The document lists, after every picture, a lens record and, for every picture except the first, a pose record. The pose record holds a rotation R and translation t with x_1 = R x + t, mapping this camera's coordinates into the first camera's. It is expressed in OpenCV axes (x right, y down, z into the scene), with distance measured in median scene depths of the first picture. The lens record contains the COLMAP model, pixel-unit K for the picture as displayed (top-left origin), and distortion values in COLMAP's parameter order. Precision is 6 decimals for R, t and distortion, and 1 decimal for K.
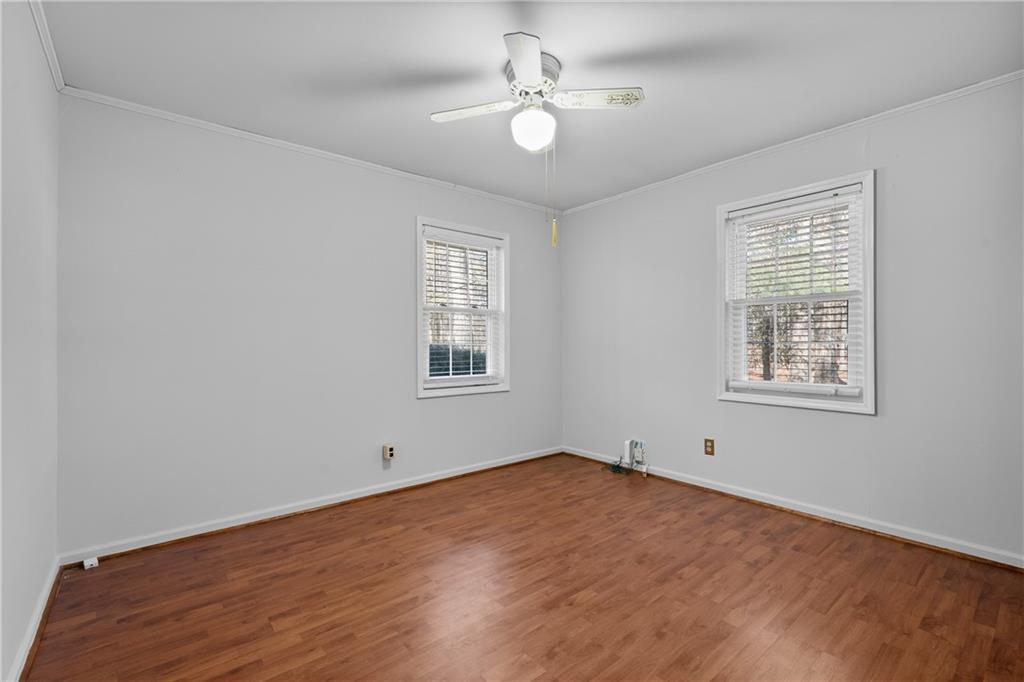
lens RADIAL K [[455.0, 0, 510.4], [0, 455.0, 341.3], [0, 0, 1]] dist [0.001147, 0.001427]
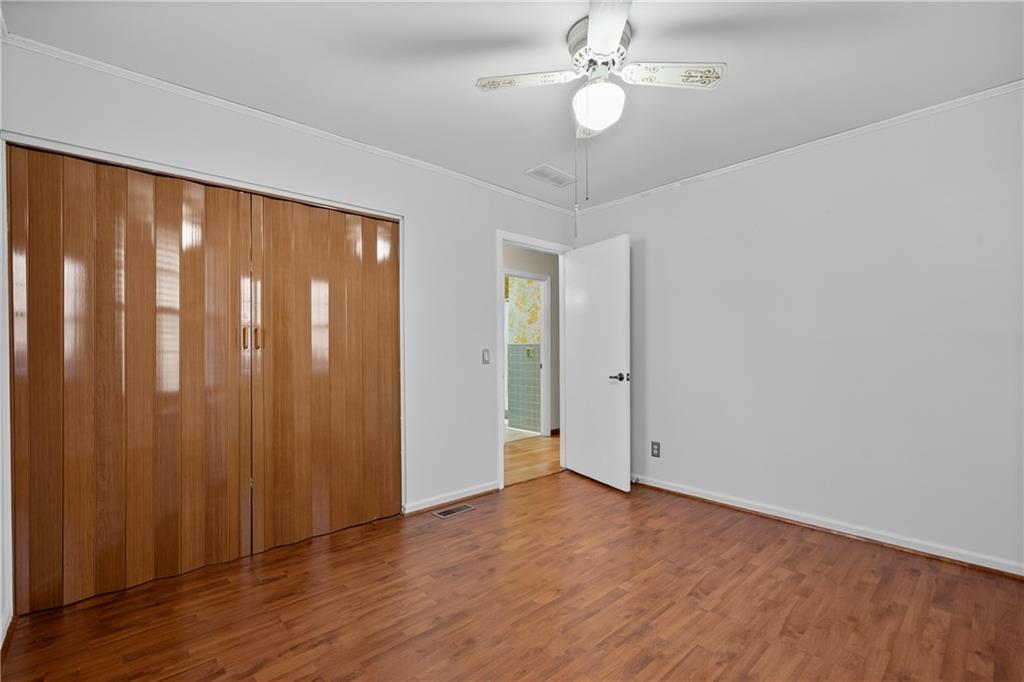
lens RADIAL K [[455.0, 0, 511.2], [0, 455.0, 346.3], [0, 0, 1]] dist [0.001147, 0.001427]
pose [[-0.998580, 0.007491, -0.052739, 0.282112], [0.007873, 0.999944, -0.007039, -0.002030], [0.052683, -0.007444, -0.998584, 1.965398]]
